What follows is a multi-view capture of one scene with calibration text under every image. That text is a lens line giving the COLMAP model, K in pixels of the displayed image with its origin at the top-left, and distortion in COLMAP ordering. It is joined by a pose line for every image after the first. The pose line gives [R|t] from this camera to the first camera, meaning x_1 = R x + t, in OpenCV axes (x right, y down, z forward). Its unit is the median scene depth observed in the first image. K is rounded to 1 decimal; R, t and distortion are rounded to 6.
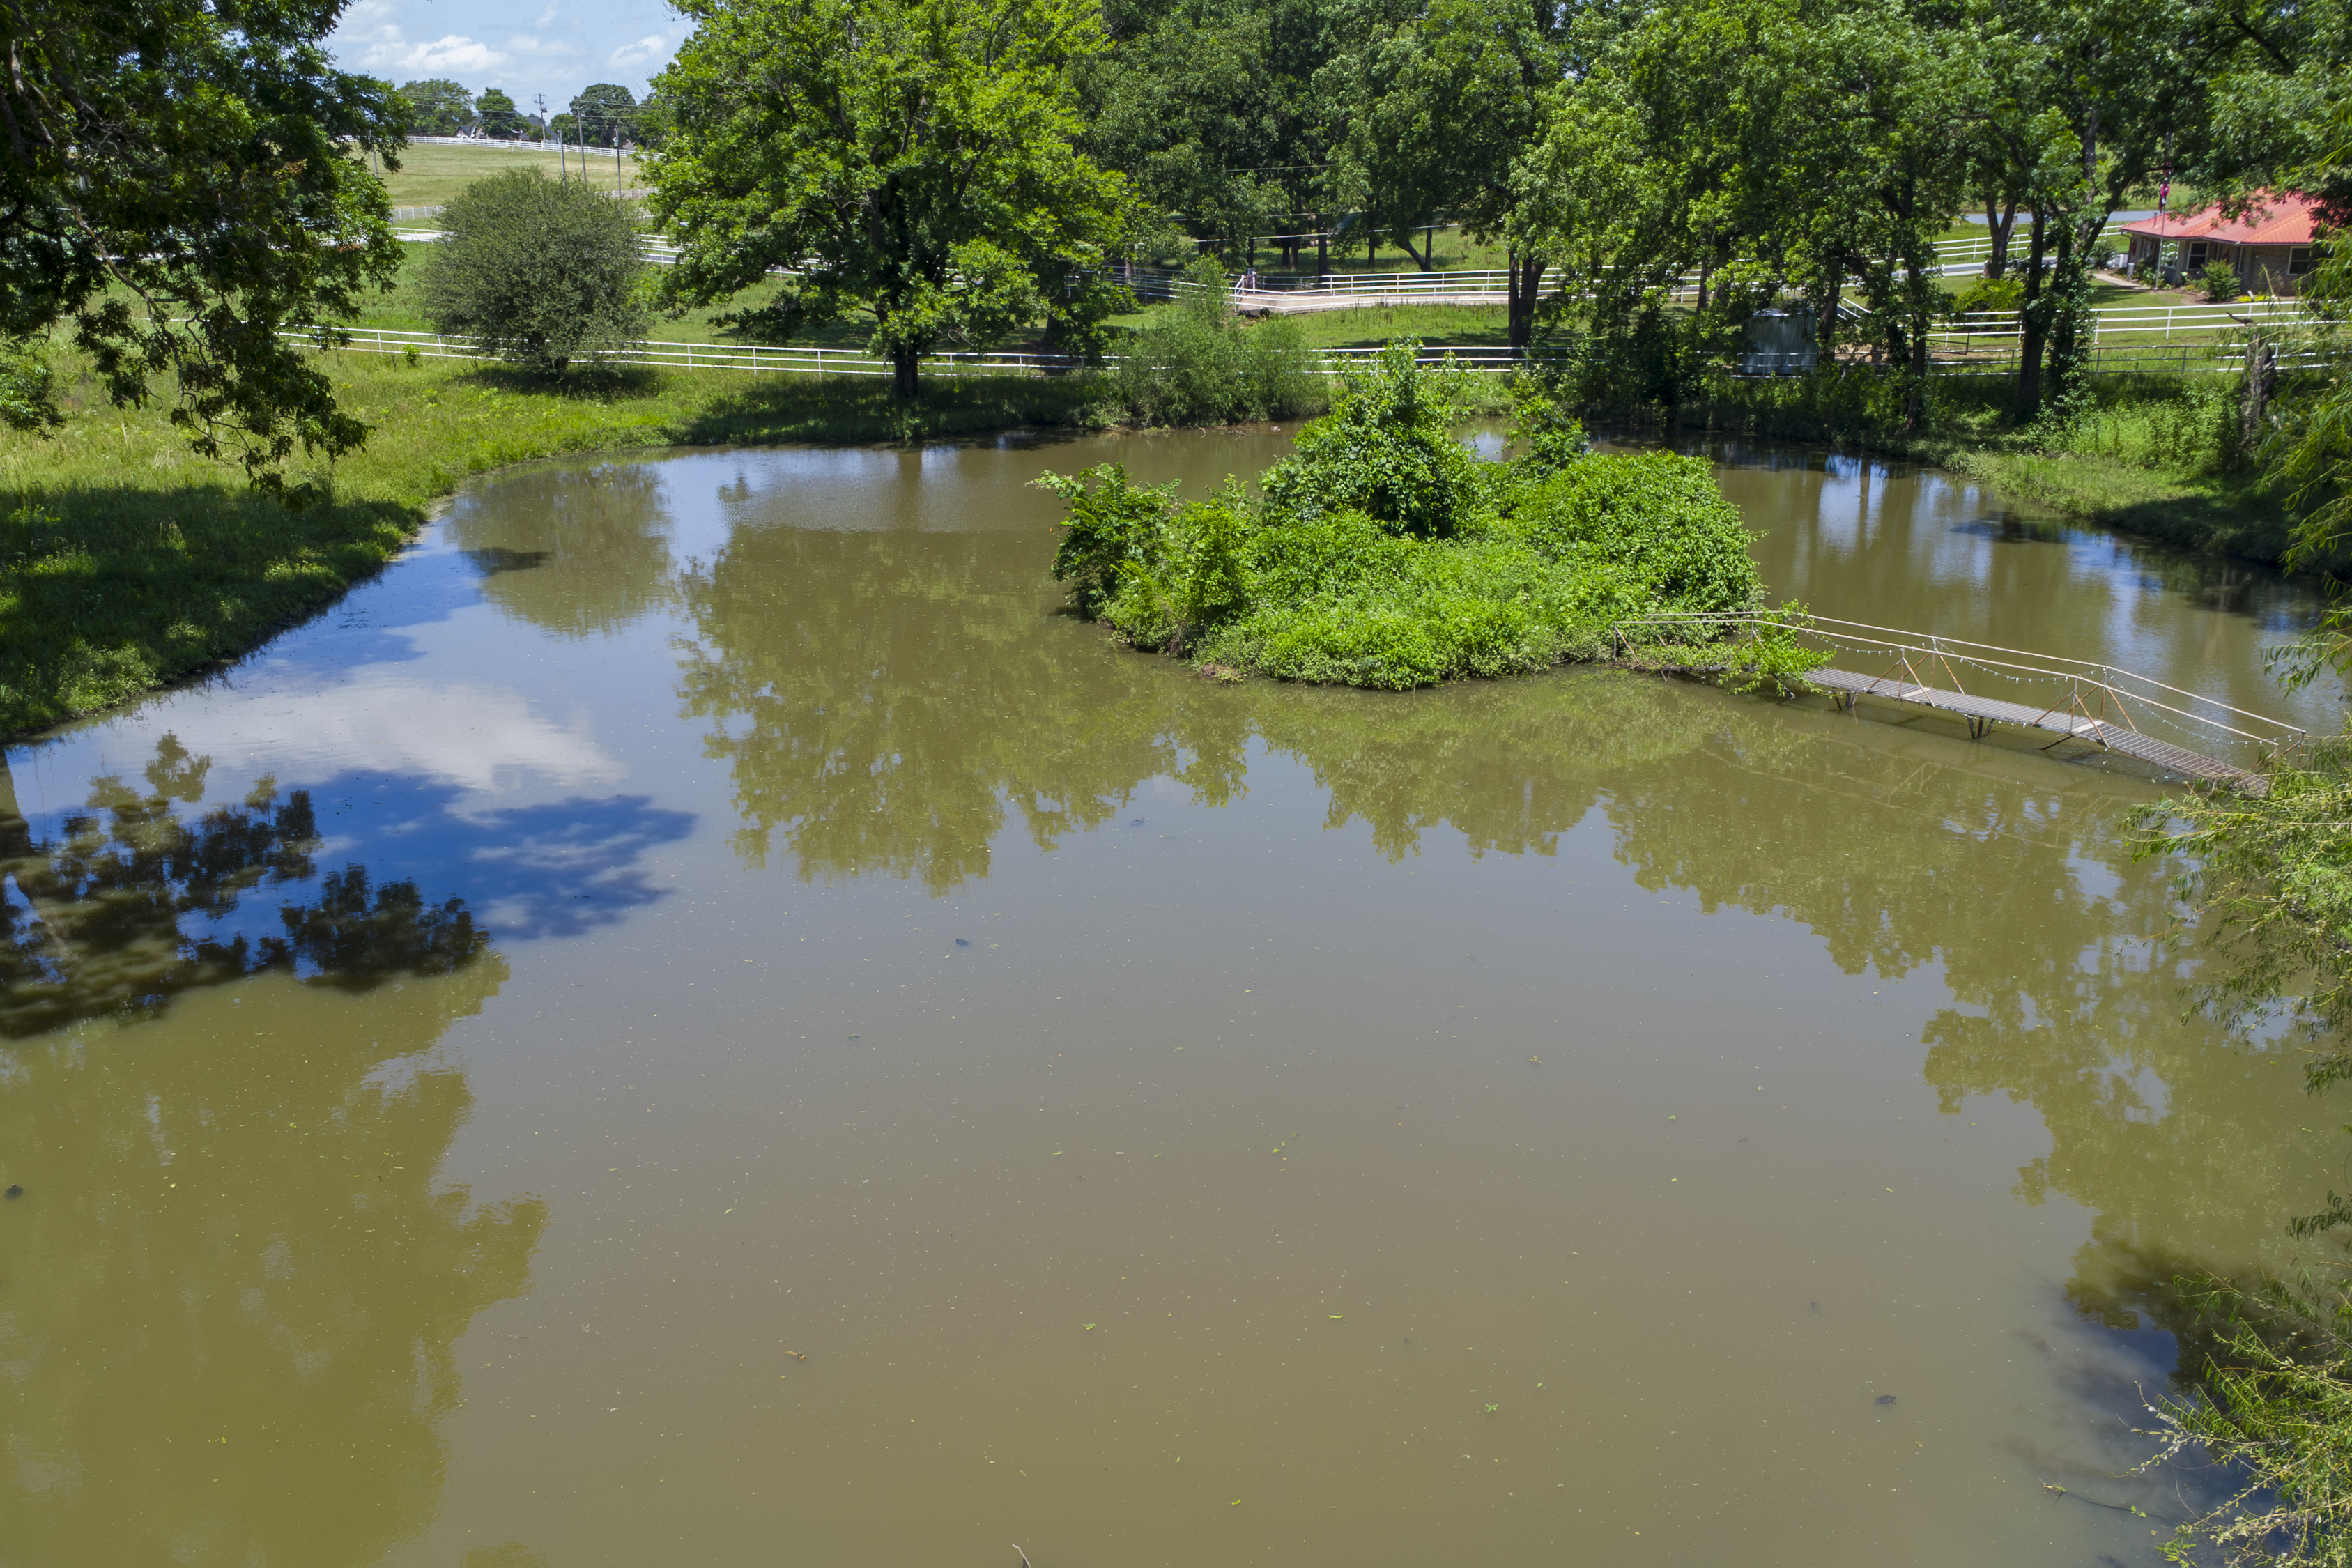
lens RADIAL K [[2029.1, 0, 1175.9], [0, 2029.1, 760.6], [0, 0, 1]] dist [0.024871, -0.008897]
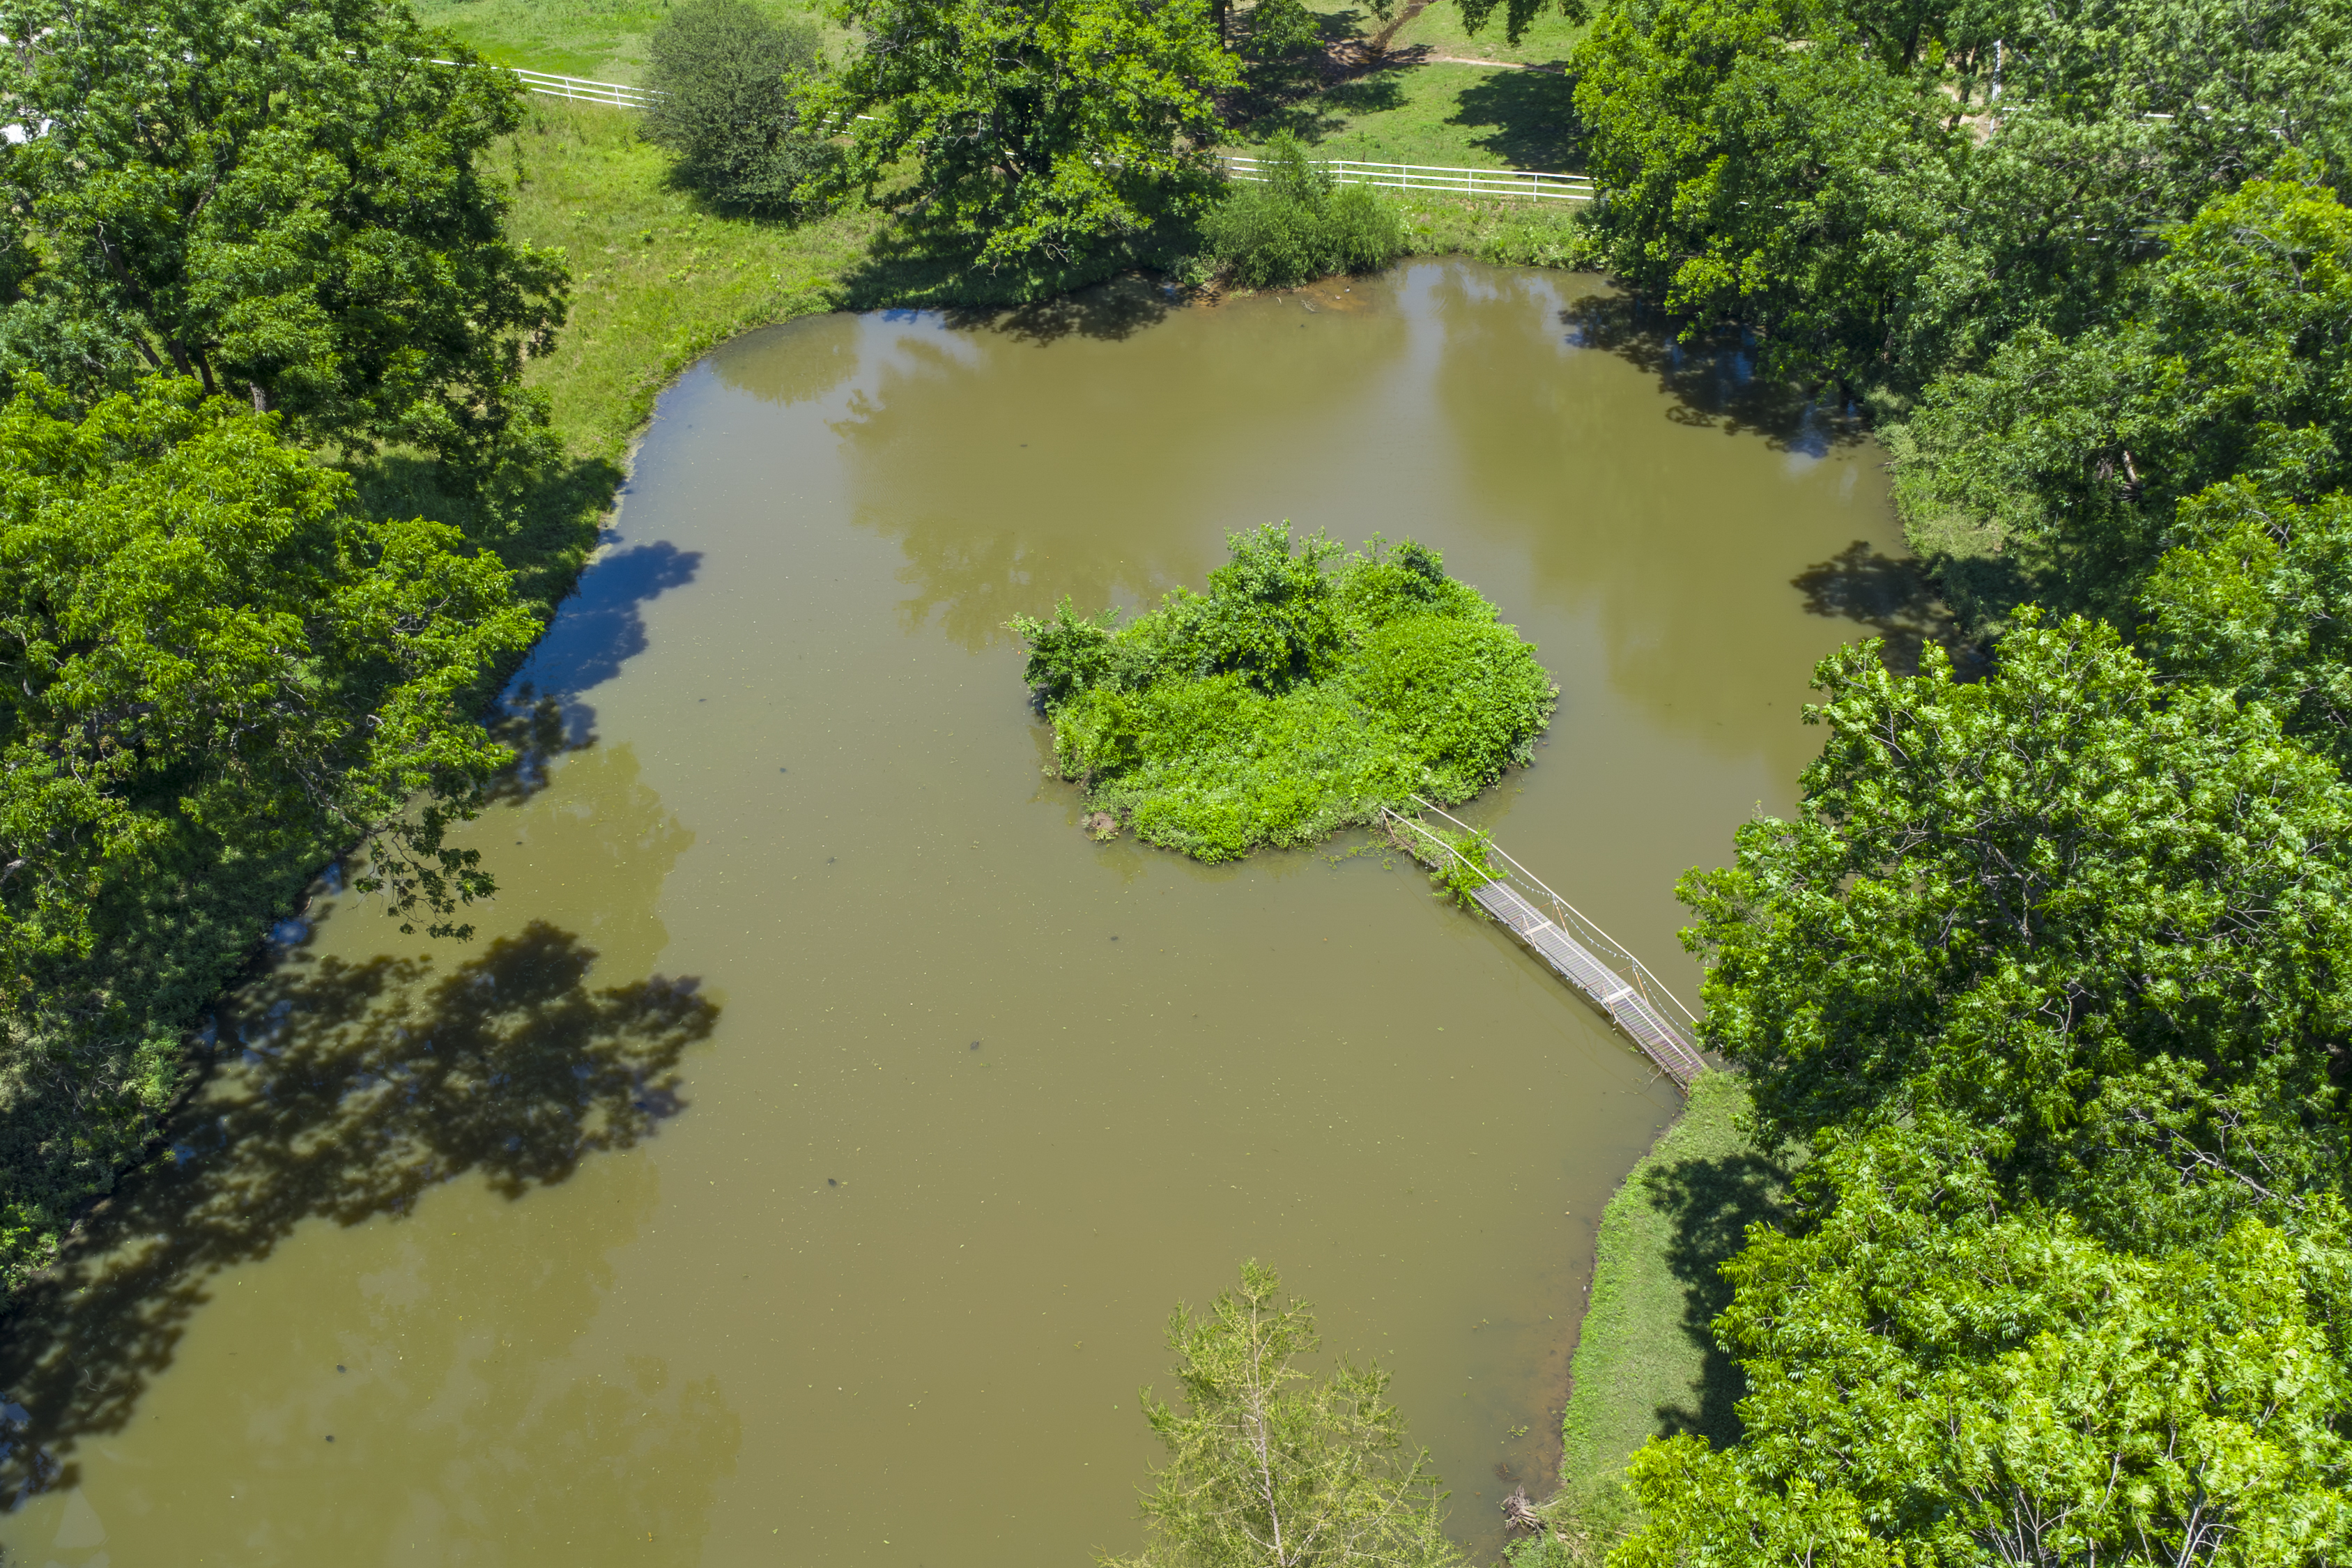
lens RADIAL K [[2029.1, 0, 1175.9], [0, 2029.1, 760.6], [0, 0, 1]] dist [0.024871, -0.008897]
pose [[0.986712, 0.063399, -0.149598, 0.271645], [-0.013952, 0.950390, 0.310748, -0.510525], [0.161877, -0.304532, 0.938646, -0.321315]]
